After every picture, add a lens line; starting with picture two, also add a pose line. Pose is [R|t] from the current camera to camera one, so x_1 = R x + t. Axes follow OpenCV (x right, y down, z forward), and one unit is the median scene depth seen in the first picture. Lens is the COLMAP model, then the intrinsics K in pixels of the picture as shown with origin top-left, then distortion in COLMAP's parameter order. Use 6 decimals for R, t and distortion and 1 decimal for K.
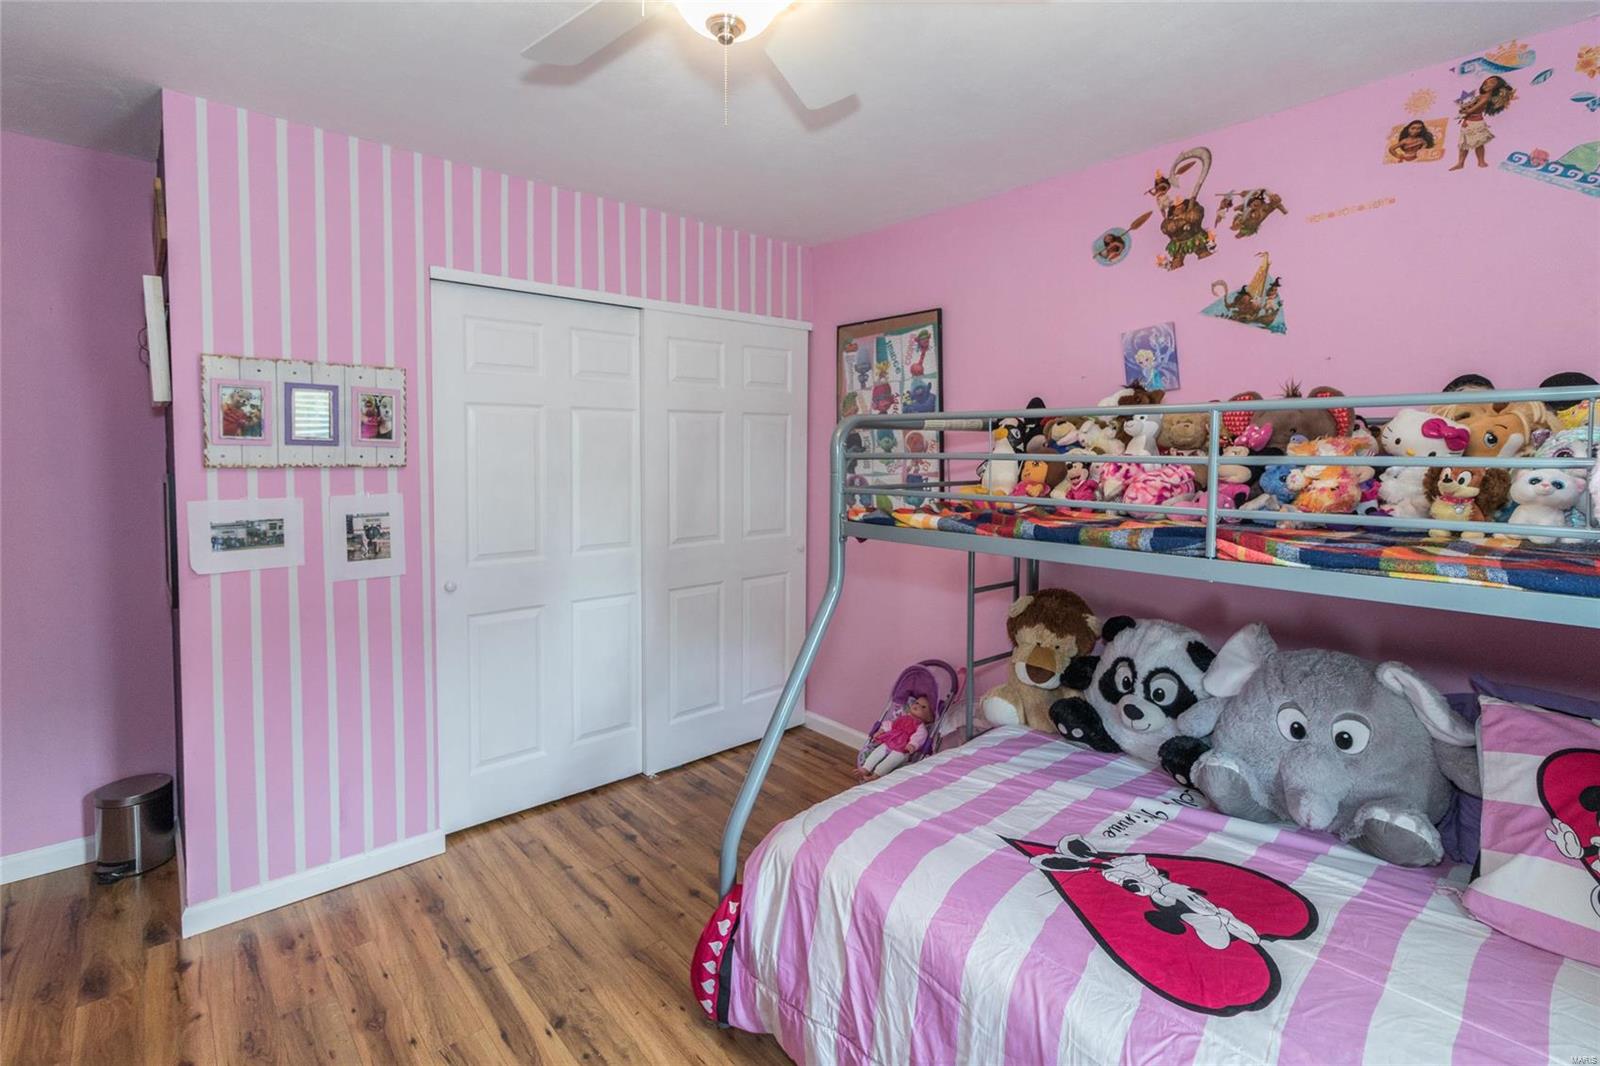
lens RADIAL K [[729.7, 0, 800.9], [0, 729.7, 488.2], [0, 0, 1]] dist [0.002118, 0.000677]
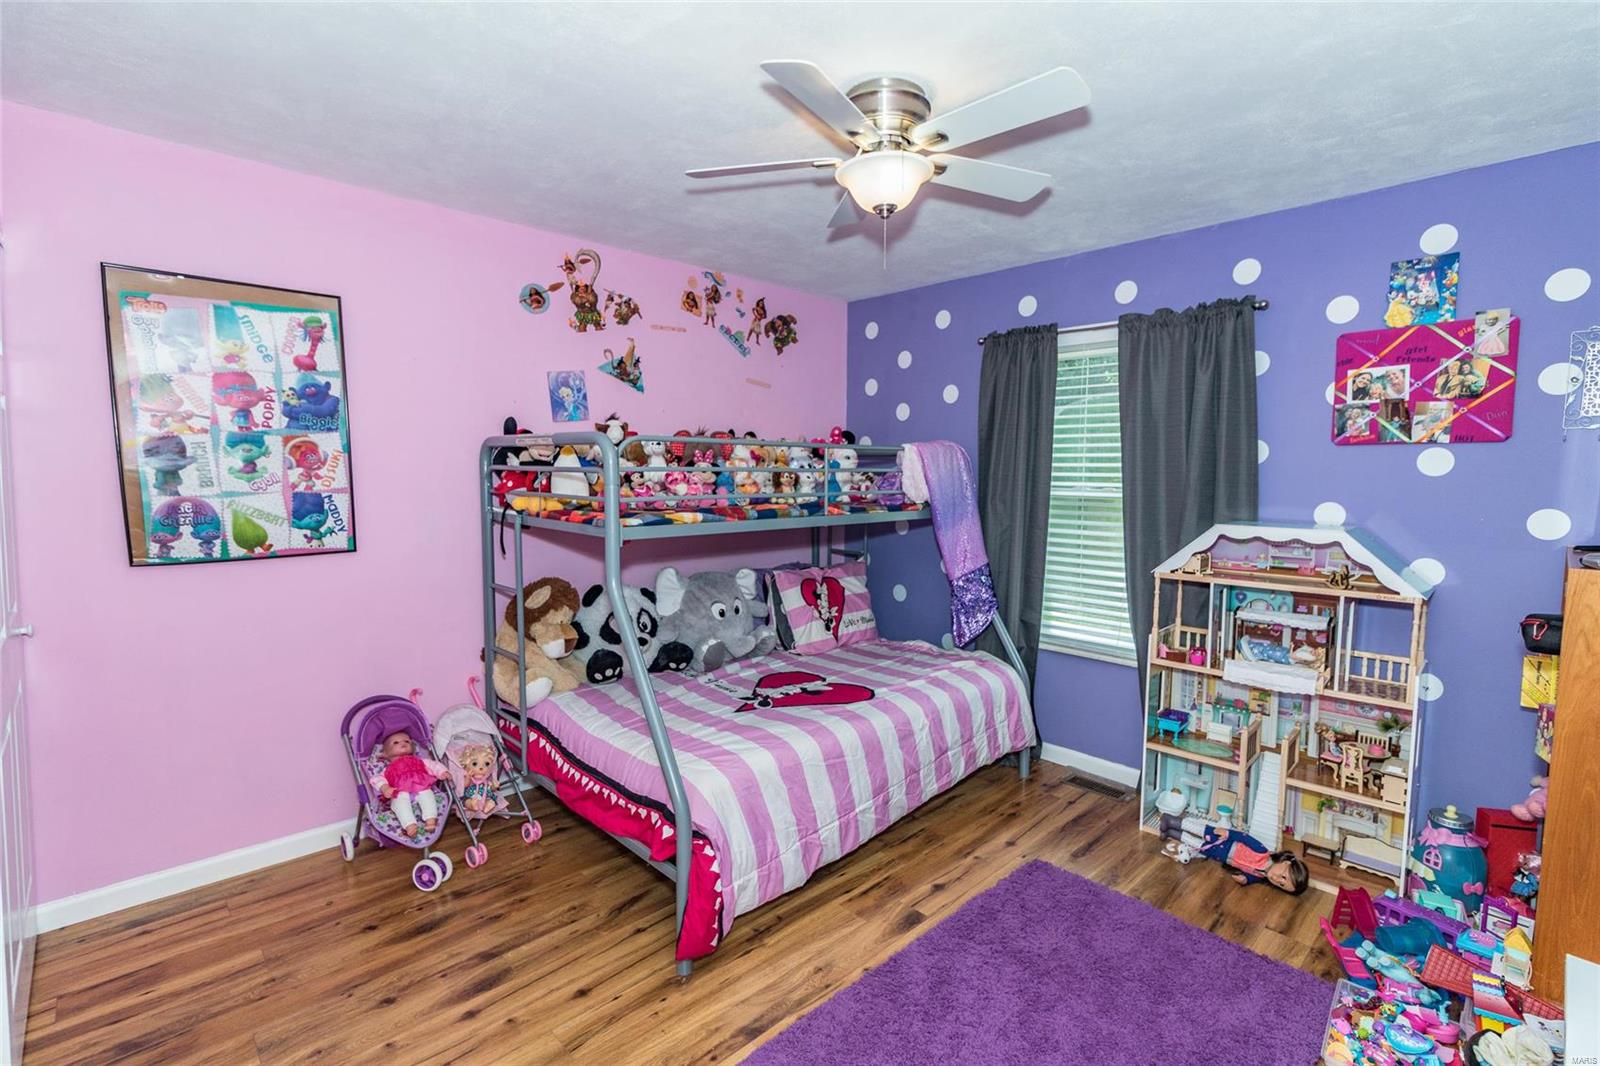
lens RADIAL K [[757.3, 0, 805.0], [0, 757.3, 525.9], [0, 0, 1]] dist [0.002594, 0.000557]
pose [[-0.040047, -0.093702, 0.994795, -1.025192], [0.034021, 0.994888, 0.095080, -0.060904], [-0.998618, 0.037651, -0.036654, 0.683080]]
